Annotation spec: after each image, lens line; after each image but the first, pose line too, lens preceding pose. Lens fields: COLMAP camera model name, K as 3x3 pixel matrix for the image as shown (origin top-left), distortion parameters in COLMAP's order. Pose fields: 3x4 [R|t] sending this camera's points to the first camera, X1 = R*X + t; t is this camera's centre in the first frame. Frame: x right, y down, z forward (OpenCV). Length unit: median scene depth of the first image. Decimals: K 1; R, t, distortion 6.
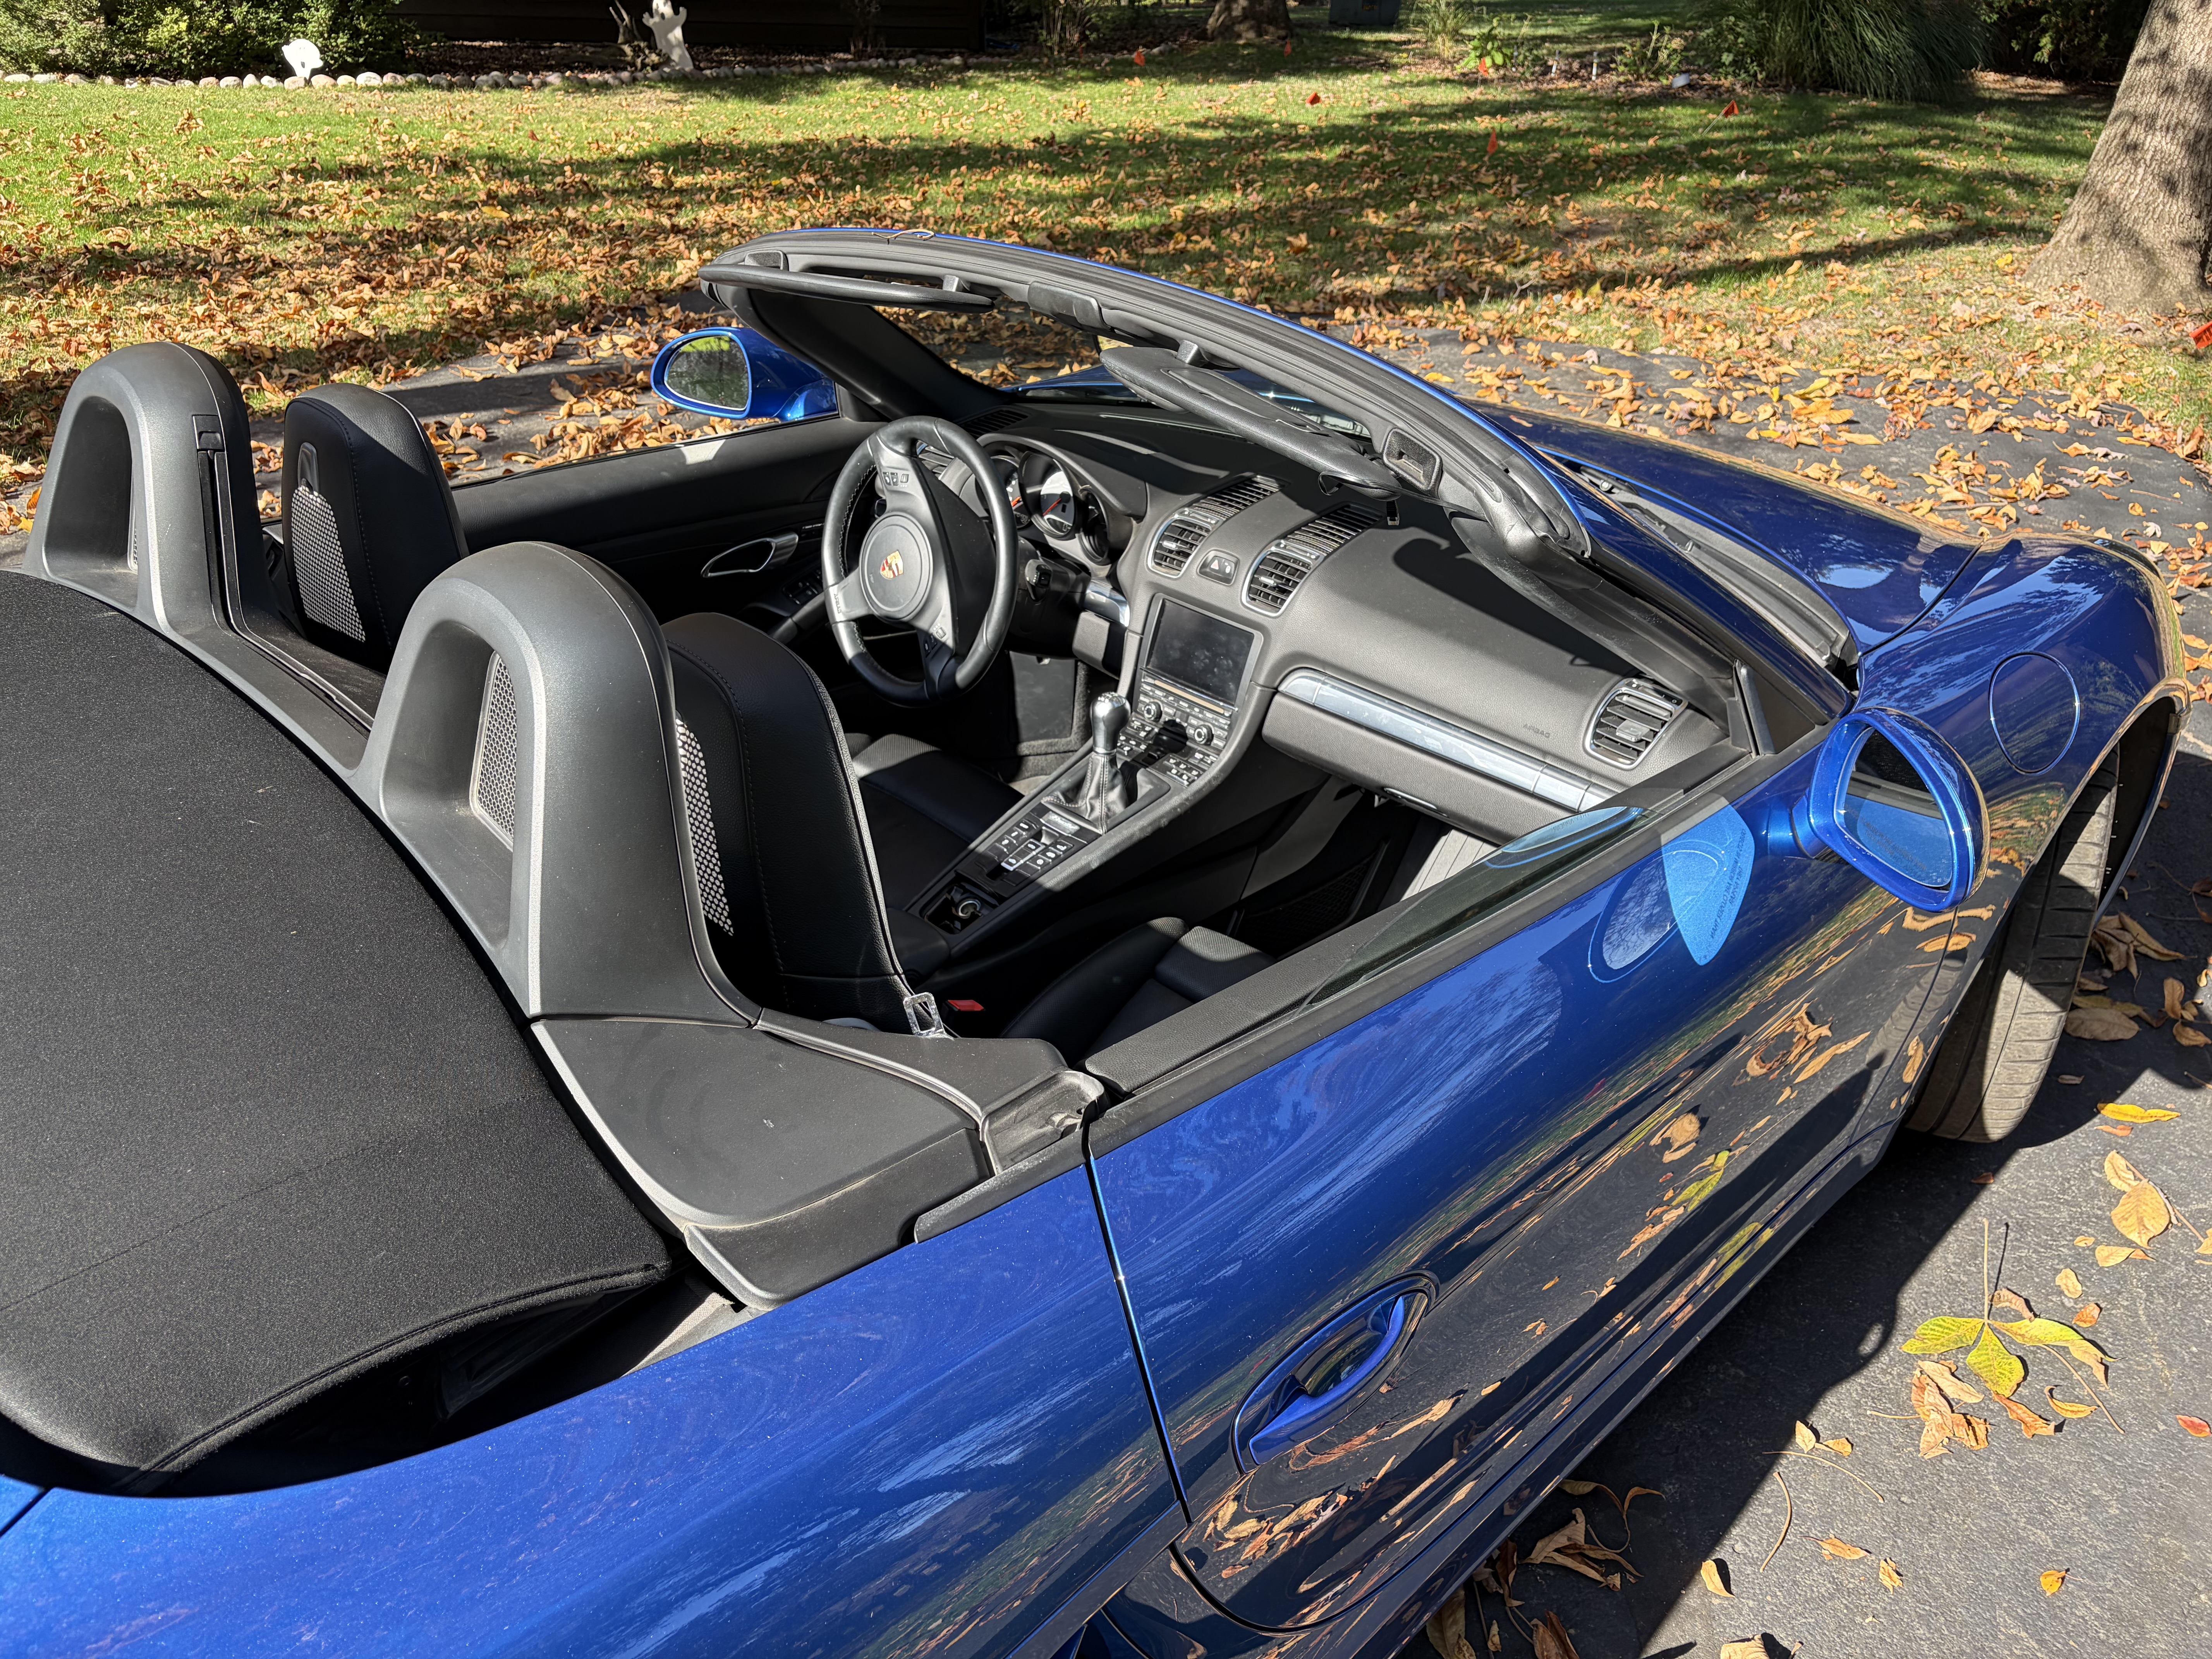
lens RADIAL K [[1674.4, 0, 1121.9], [0, 1674.4, 832.8], [0, 0, 1]] dist [0.050115, -0.047870]
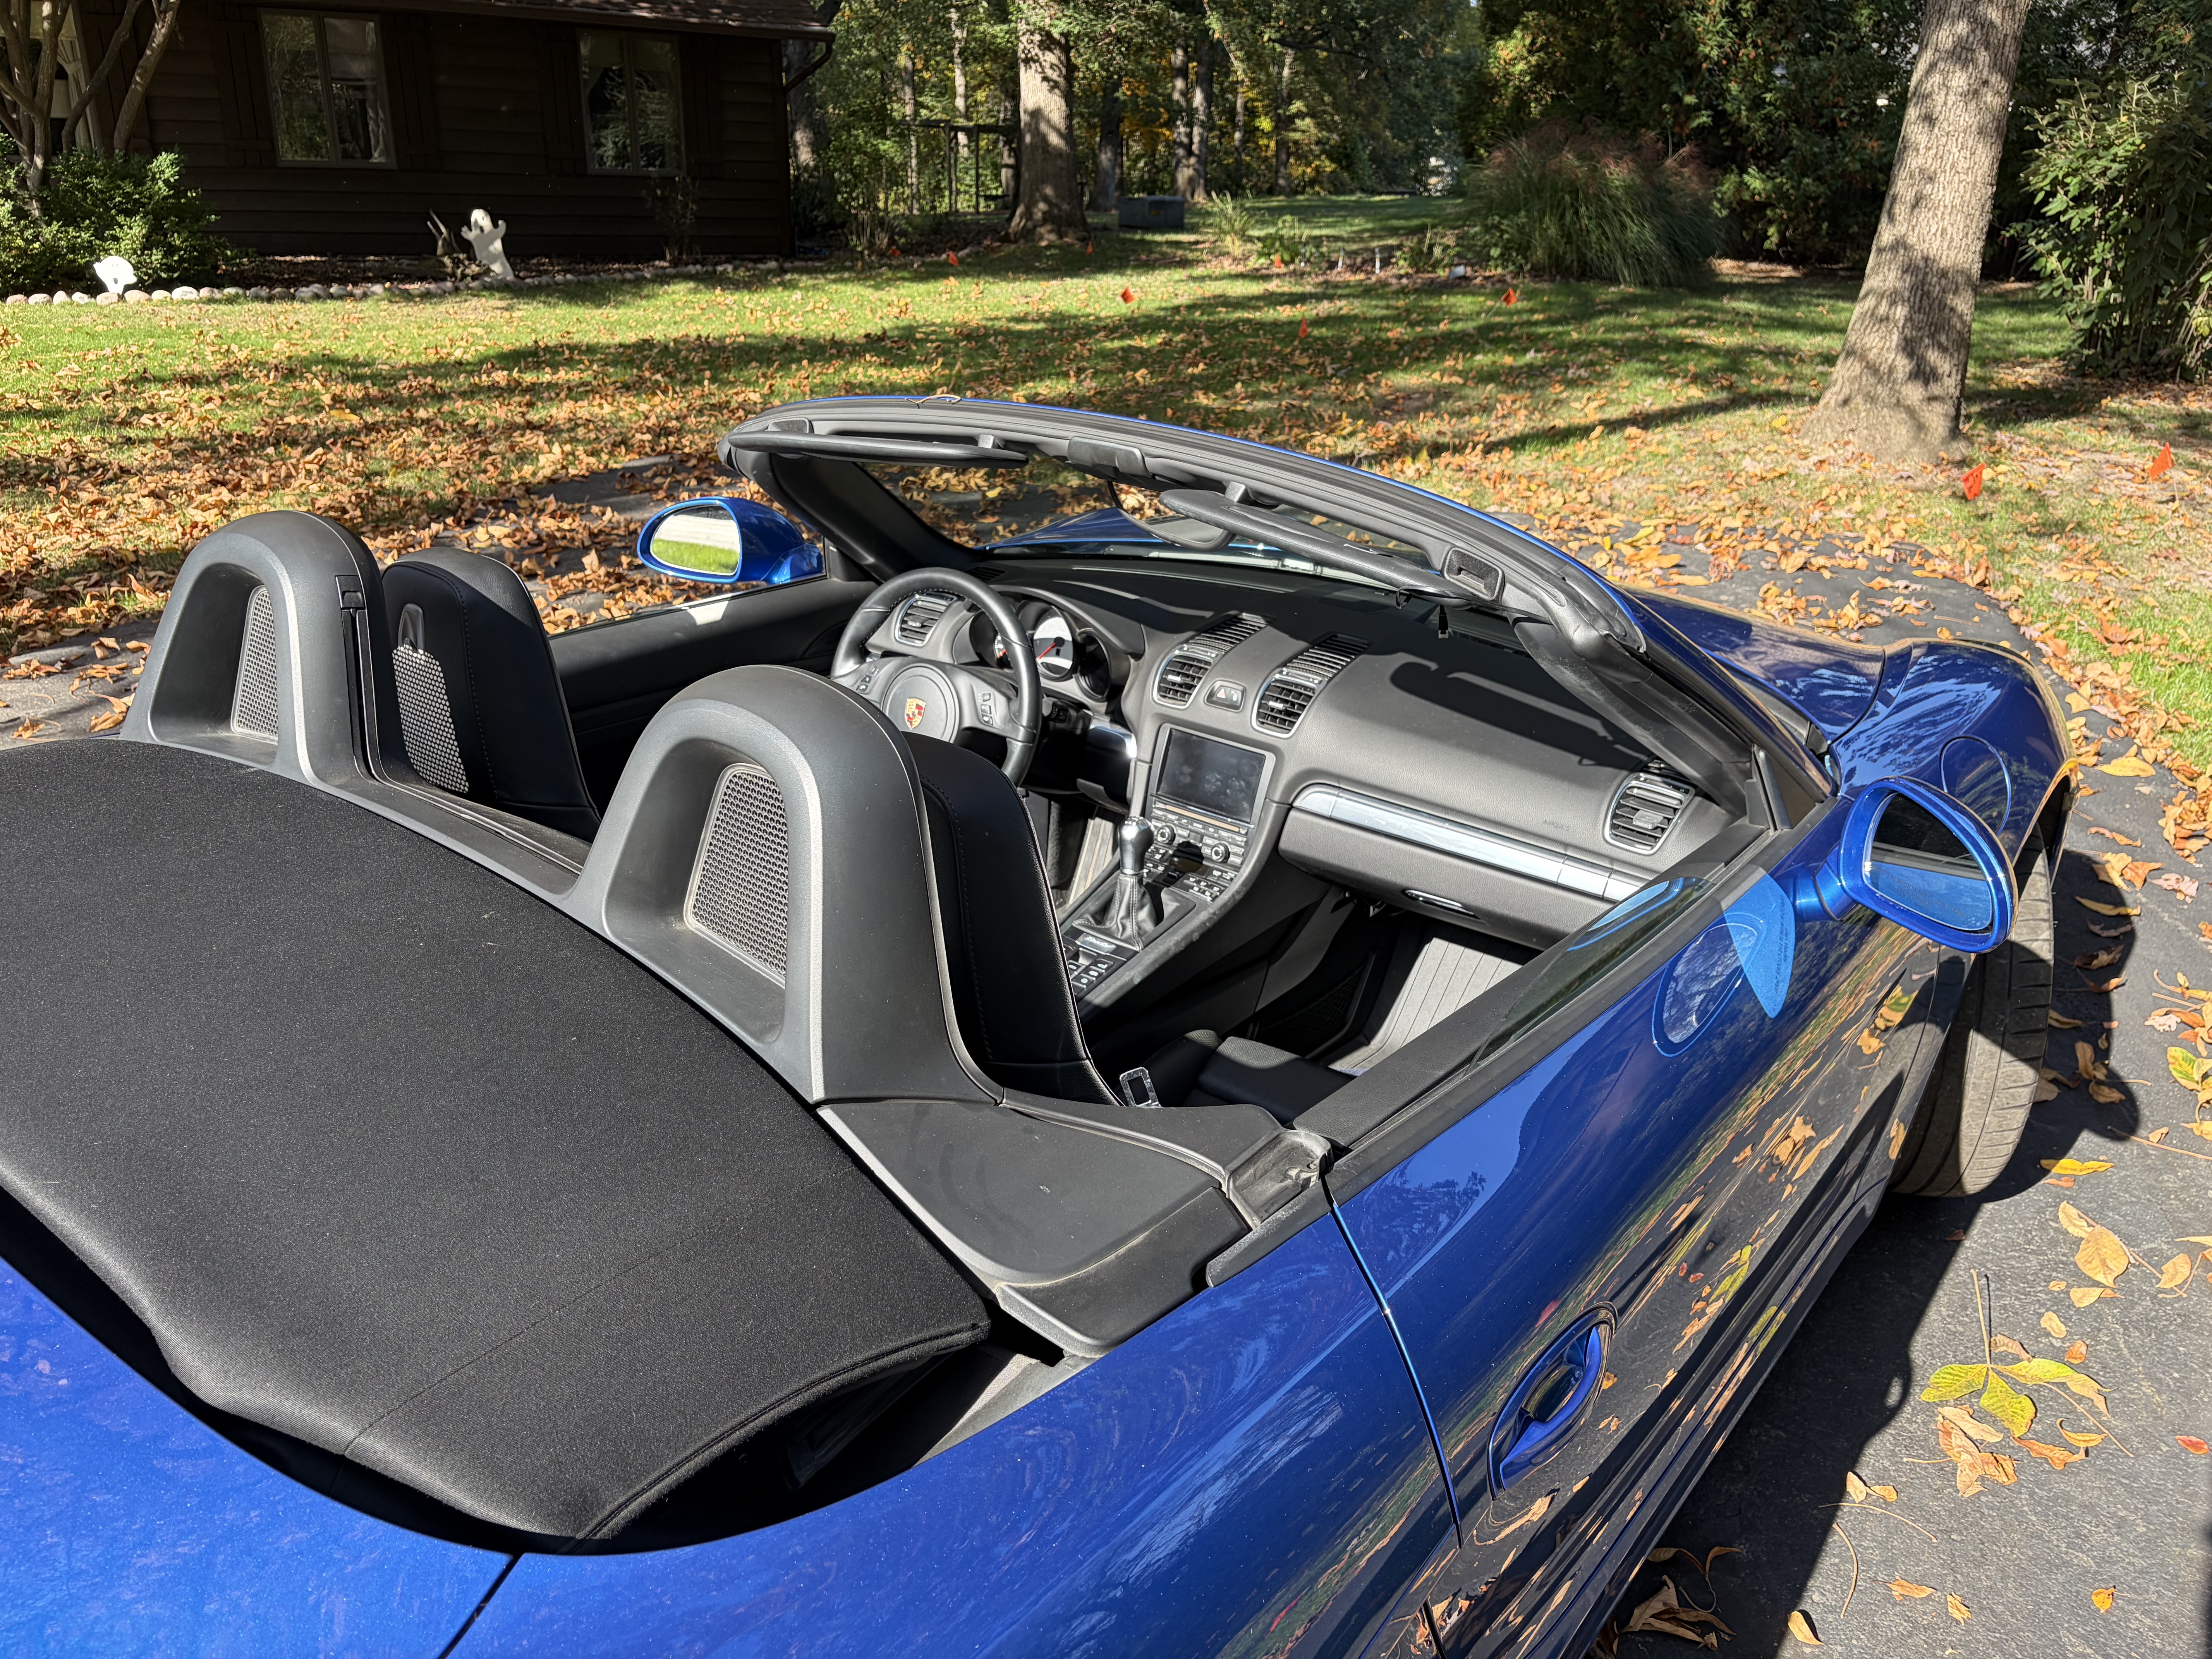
lens RADIAL K [[1674.4, 0, 1095.5], [0, 1674.4, 831.2], [0, 0, 1]] dist [0.050115, -0.047870]
pose [[0.993585, -0.052089, 0.100373, -0.119122], [0.062334, 0.992851, -0.101793, 0.025841], [-0.094353, 0.107397, 0.989729, -0.029228]]
